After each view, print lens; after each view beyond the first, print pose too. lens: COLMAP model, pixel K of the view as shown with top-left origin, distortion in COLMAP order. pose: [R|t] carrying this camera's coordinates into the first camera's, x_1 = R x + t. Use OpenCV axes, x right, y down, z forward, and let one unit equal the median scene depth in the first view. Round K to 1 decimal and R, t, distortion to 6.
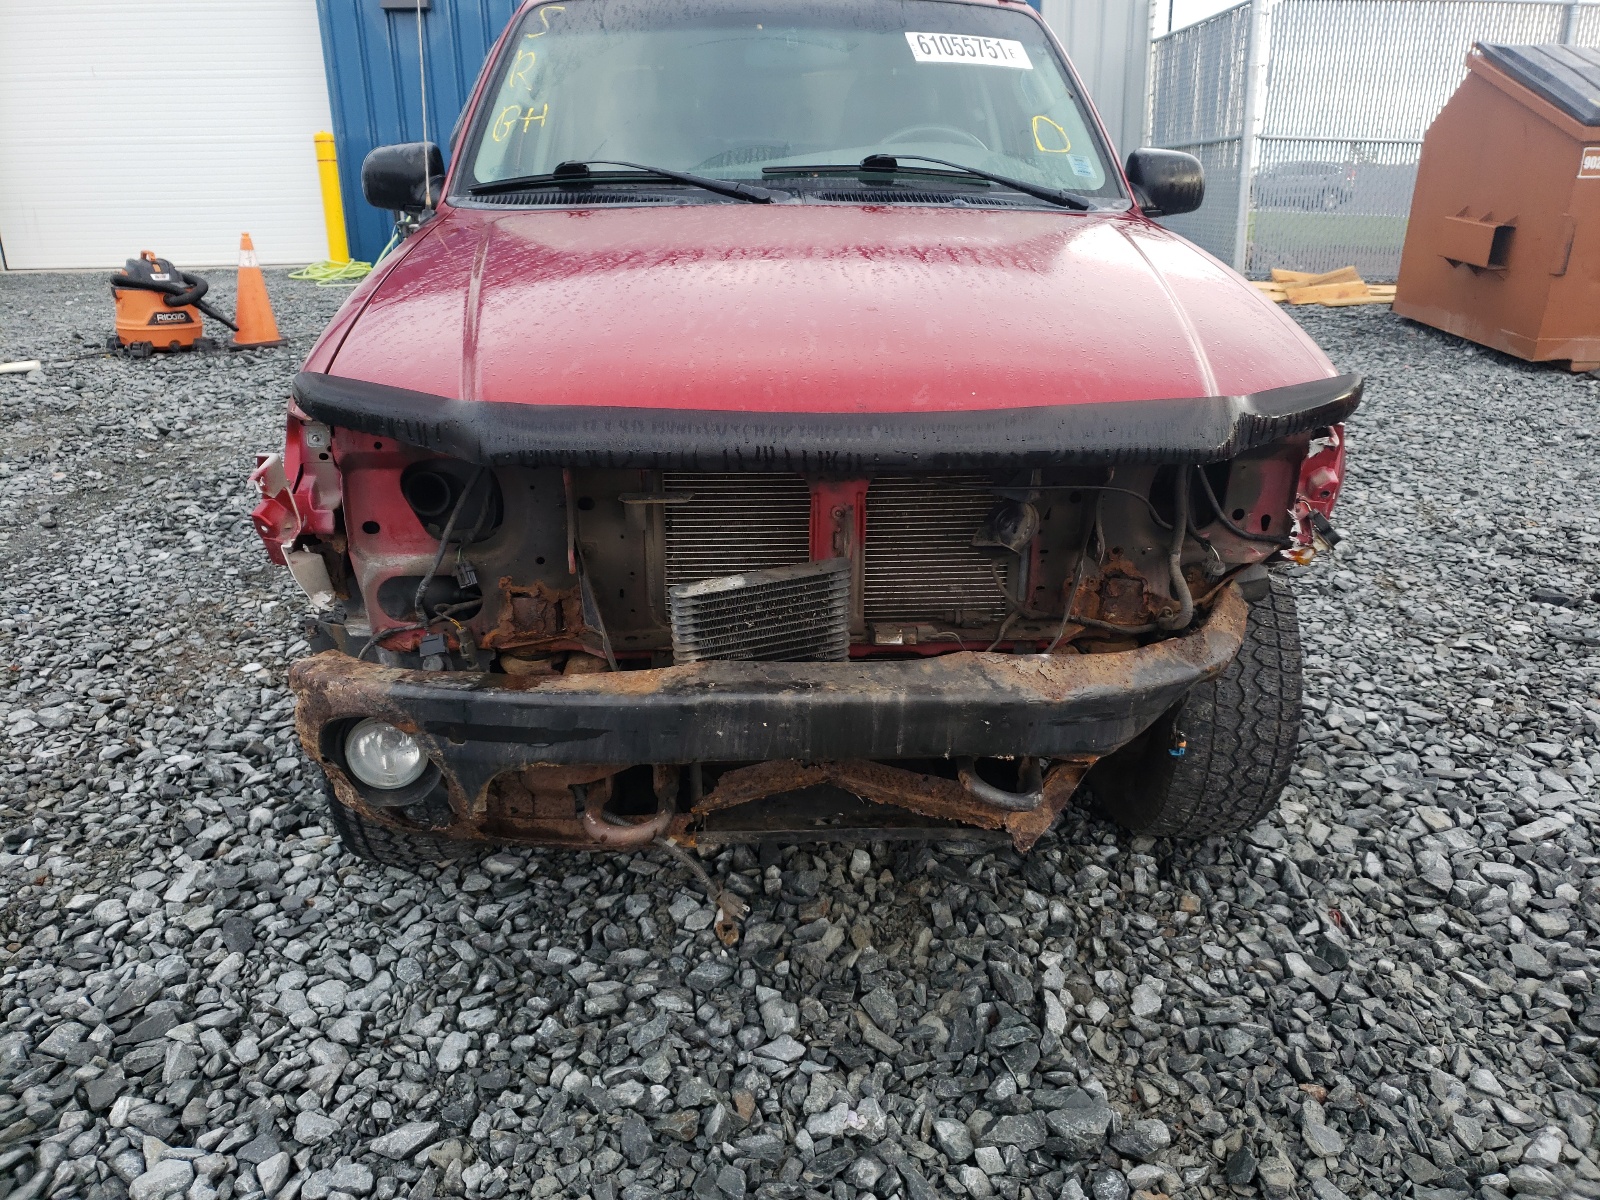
lens RADIAL K [[1281.9, 0, 800.0], [0, 1281.9, 600.0], [0, 0, 1]] dist [-0.003427, 0.039113]
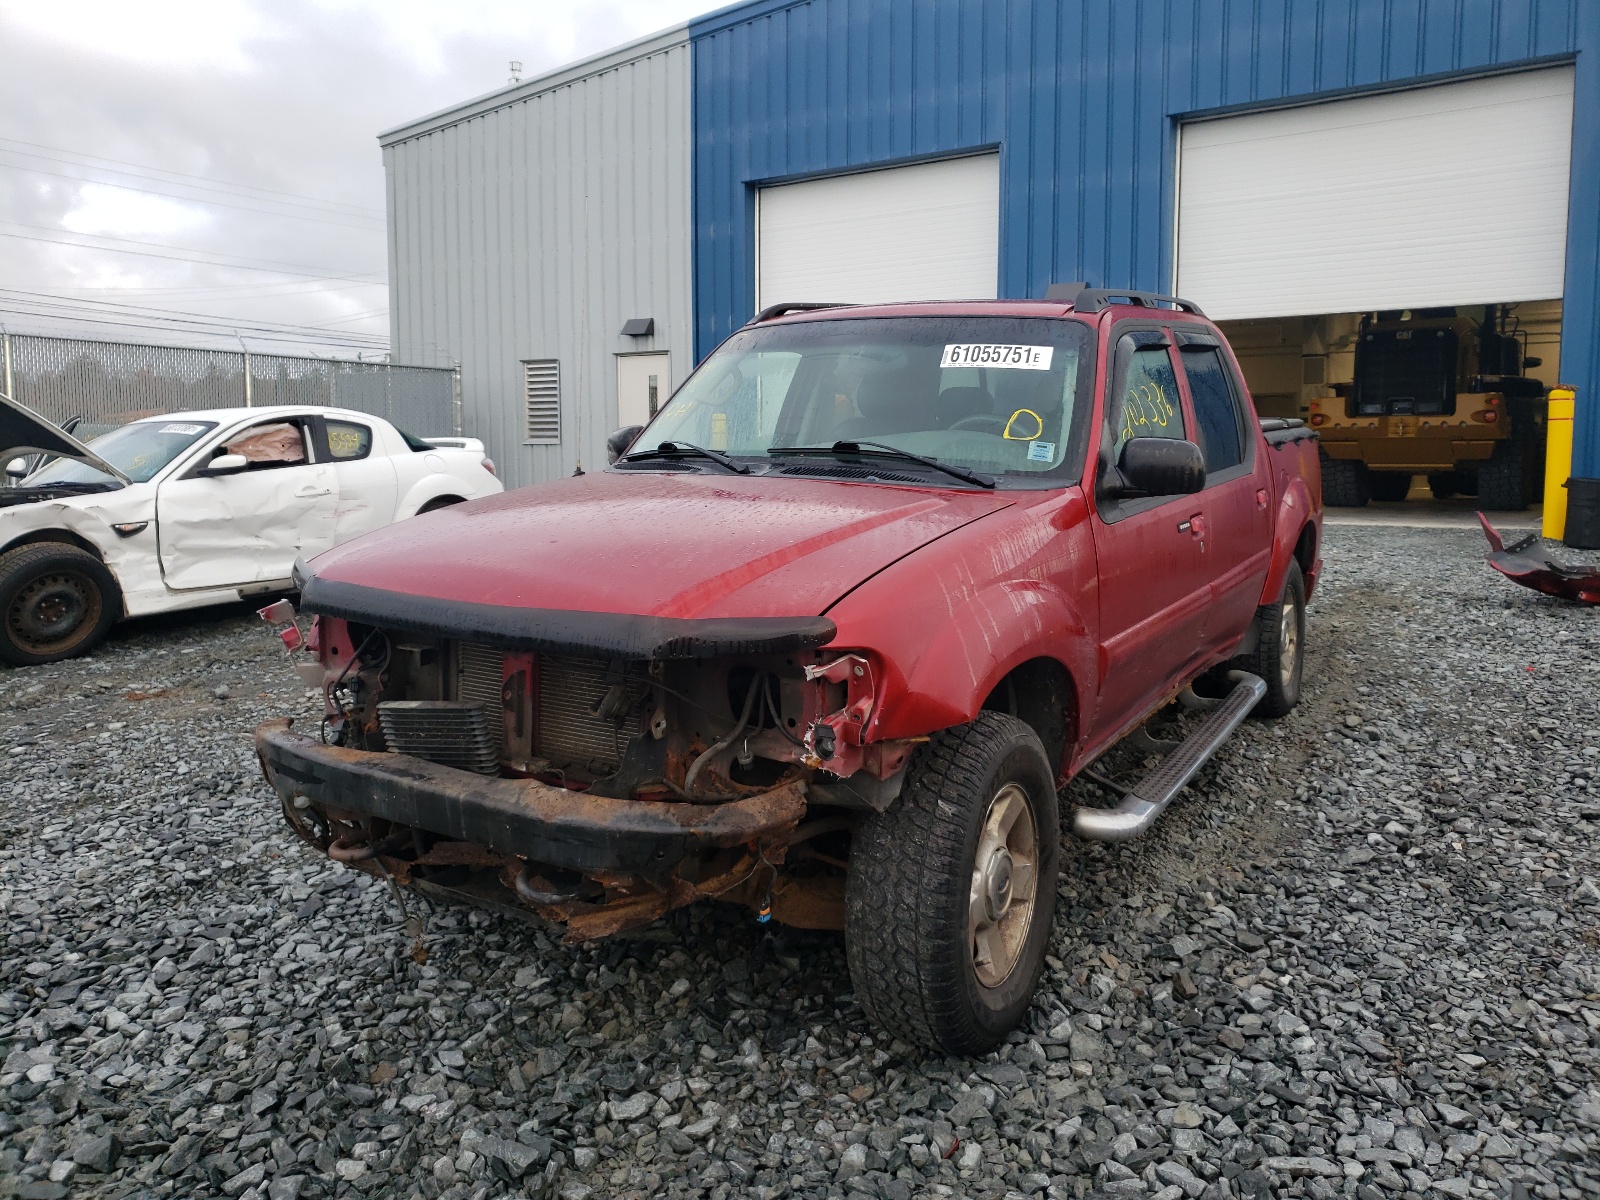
lens RADIAL K [[1279.4, 0, 775.5], [0, 1279.4, 567.4], [0, 0, 1]] dist [0.003048, 0.014799]
pose [[0.803642, 0.074002, -0.590494, 0.698418], [-0.200323, 0.967973, -0.151325, -0.016157], [0.560383, 0.239901, 0.792728, -0.019938]]
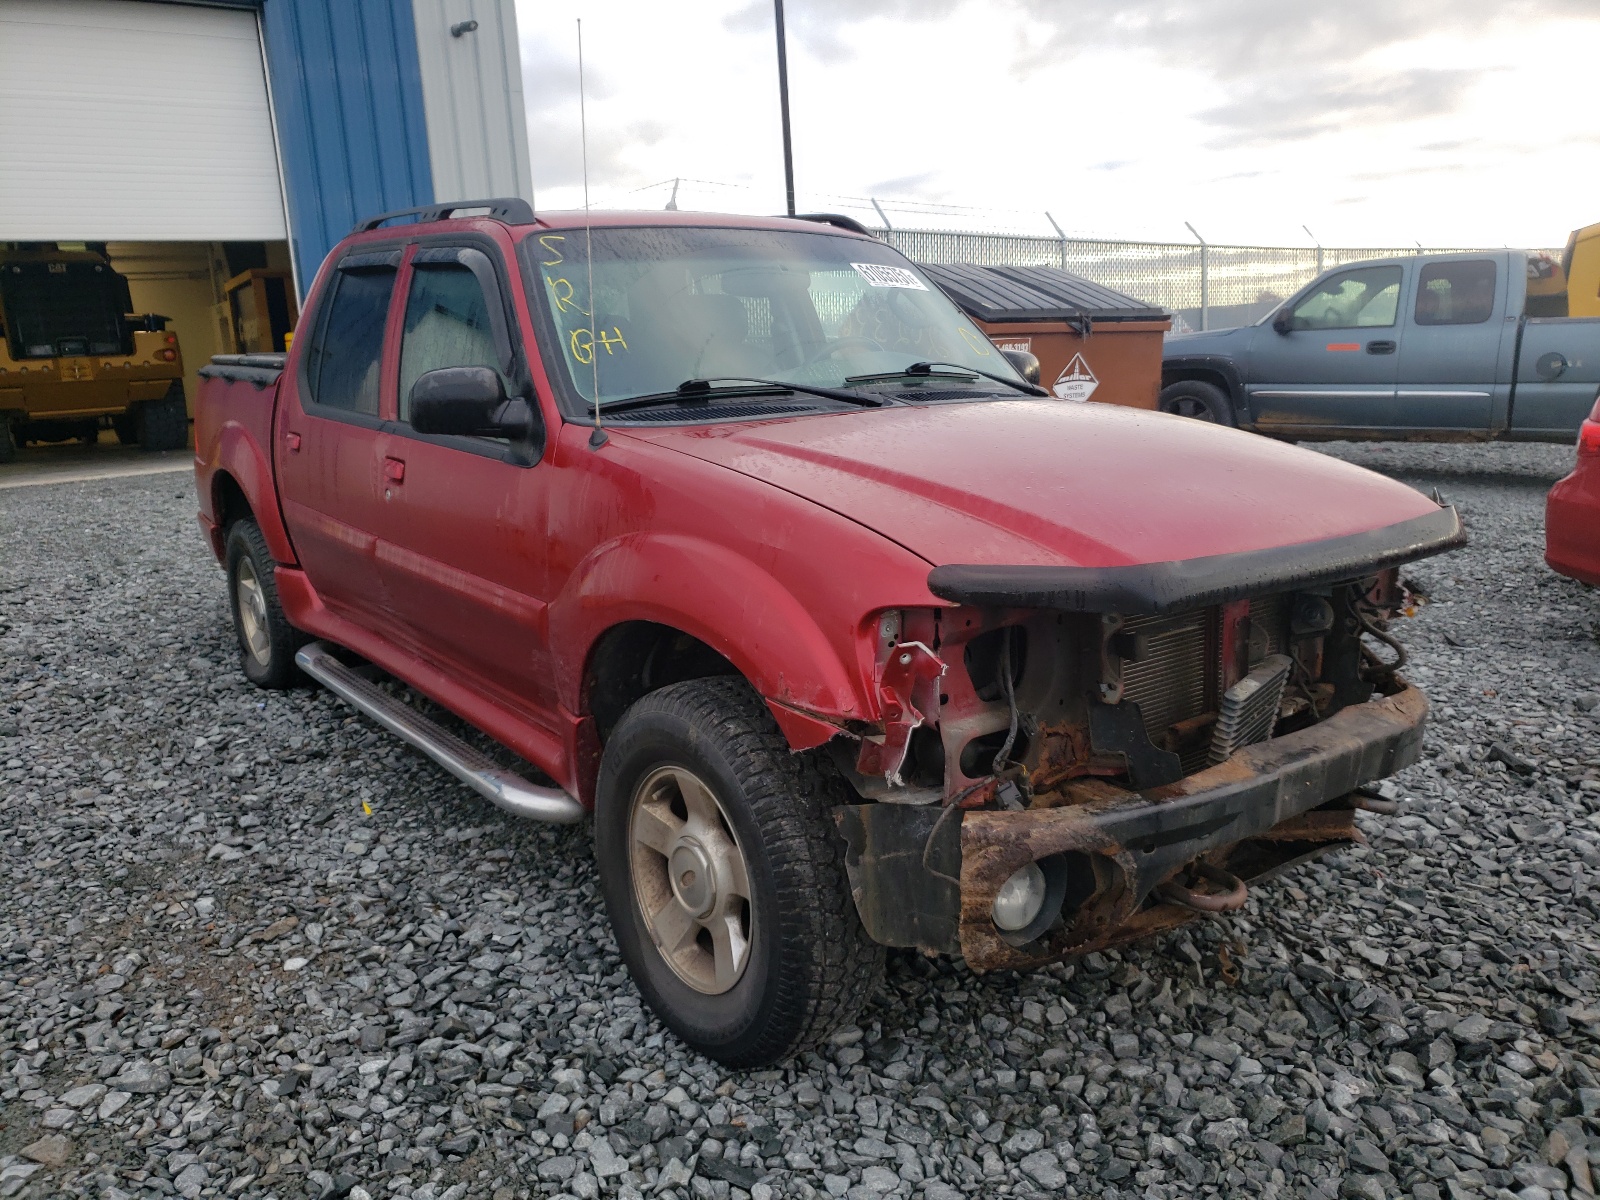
lens RADIAL K [[1281.9, 0, 800.0], [0, 1281.9, 600.0], [0, 0, 1]] dist [-0.003427, 0.039113]
pose [[0.837207, -0.137058, 0.529433, -0.638467], [0.210441, 0.974282, -0.080557, -0.050043], [-0.504776, 0.178858, 0.844518, 0.068122]]
